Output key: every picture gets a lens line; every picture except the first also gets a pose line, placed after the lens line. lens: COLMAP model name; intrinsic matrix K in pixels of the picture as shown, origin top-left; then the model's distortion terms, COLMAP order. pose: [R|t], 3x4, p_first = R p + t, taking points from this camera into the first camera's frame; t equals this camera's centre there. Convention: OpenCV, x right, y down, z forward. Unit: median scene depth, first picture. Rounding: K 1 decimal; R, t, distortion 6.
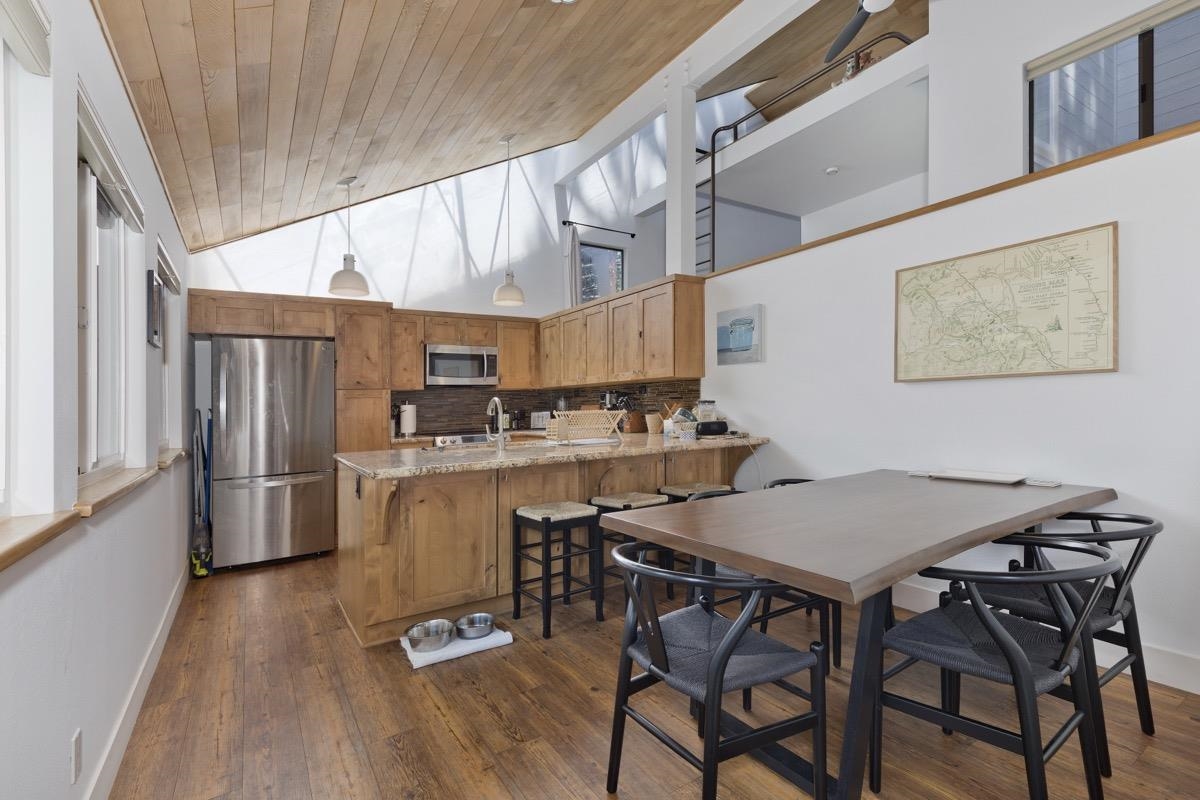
lens RADIAL K [[537.0, 0, 599.9], [0, 537.0, 404.6], [0, 0, 1]] dist [0.010946, -0.001274]
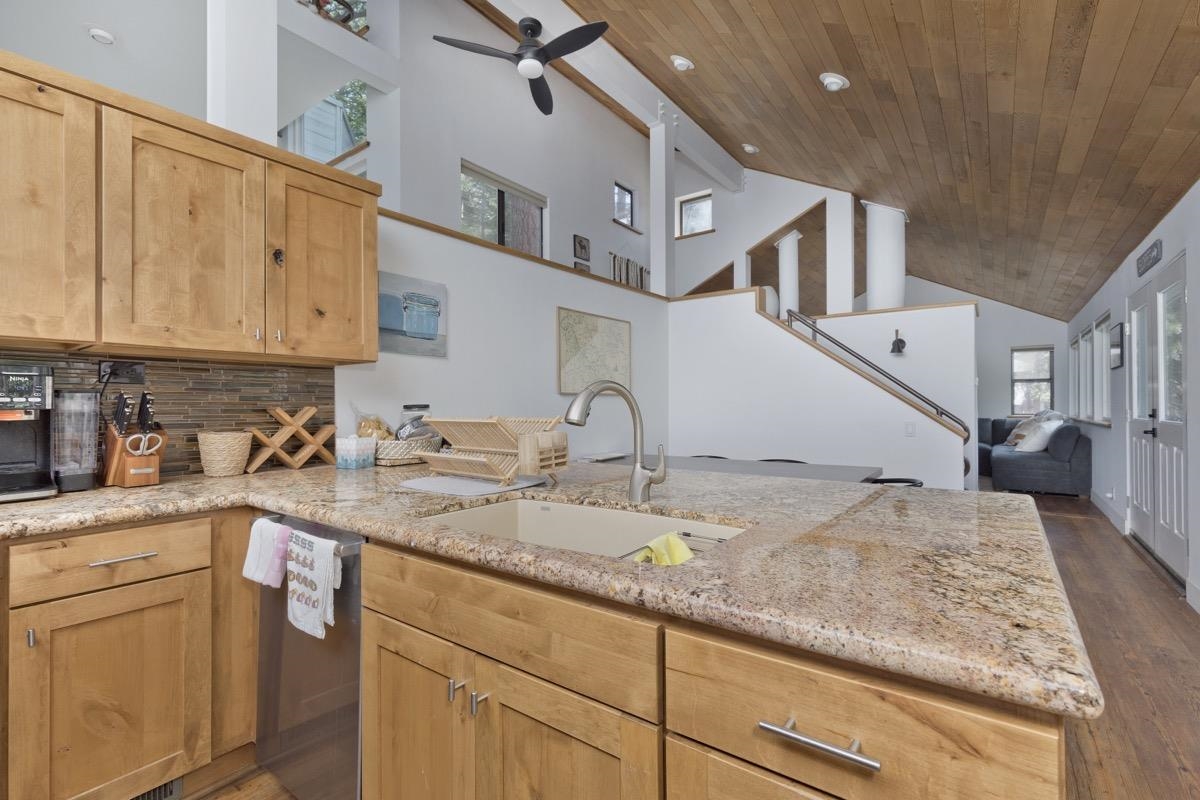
lens RADIAL K [[537.0, 0, 601.3], [0, 537.0, 403.4], [0, 0, 1]] dist [0.010946, -0.001274]
pose [[-0.348162, 0.029479, 0.936971, -0.504921], [0.012437, 0.999563, -0.026826, 0.011617], [-0.937352, 0.002313, -0.348377, 1.021554]]
